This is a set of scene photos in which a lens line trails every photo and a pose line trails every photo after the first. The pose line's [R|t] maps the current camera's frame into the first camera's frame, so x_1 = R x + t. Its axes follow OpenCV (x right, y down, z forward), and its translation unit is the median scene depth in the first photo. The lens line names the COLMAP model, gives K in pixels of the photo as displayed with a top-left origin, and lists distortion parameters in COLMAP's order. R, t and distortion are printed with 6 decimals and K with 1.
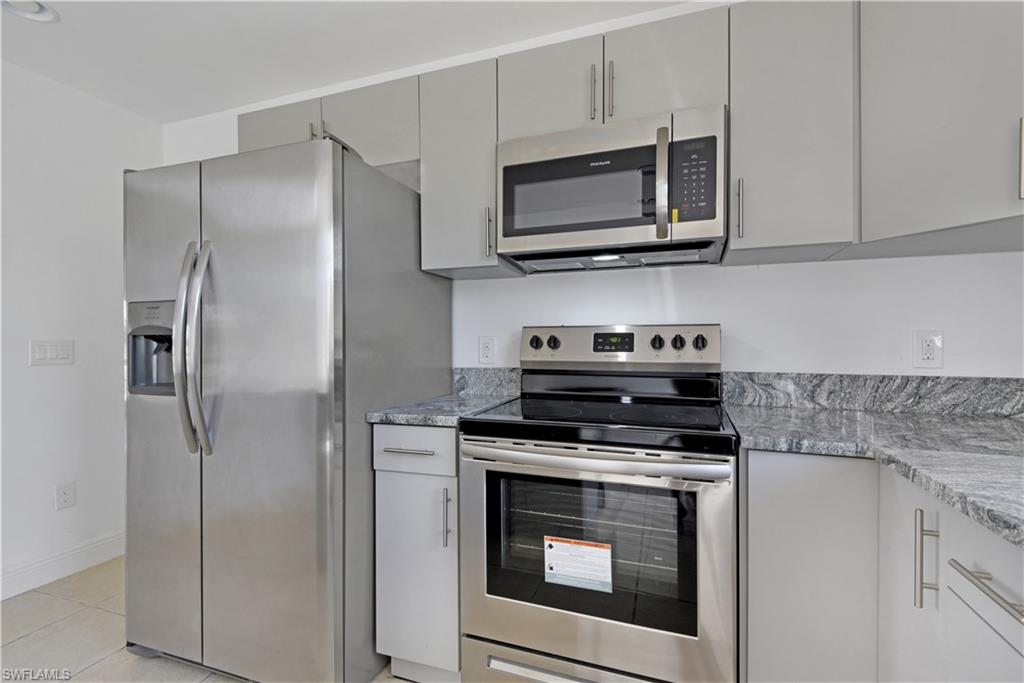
lens RADIAL K [[466.7, 0, 511.6], [0, 466.7, 345.2], [0, 0, 1]] dist [0.021397, -0.013673]
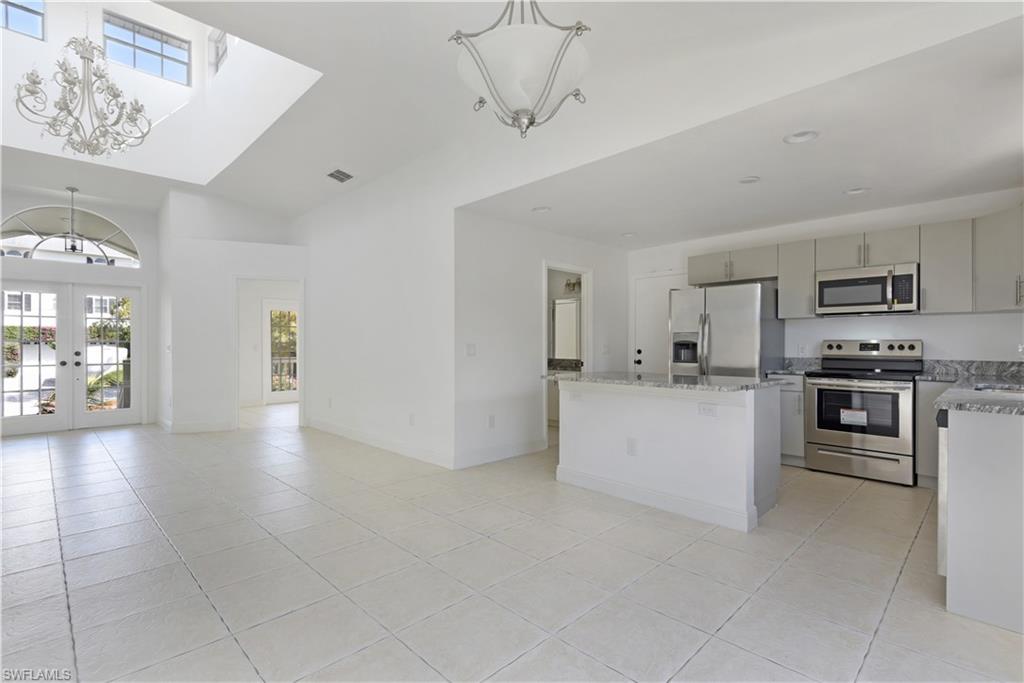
lens RADIAL K [[482.6, 0, 512.0], [0, 482.6, 341.5], [0, 0, 1]] dist [0.006568, -0.000408]
pose [[0.903633, 0.003520, -0.428293, -0.441109], [-0.009817, 0.999874, -0.012495, 0.016978], [0.428195, 0.015495, 0.903554, -2.386696]]
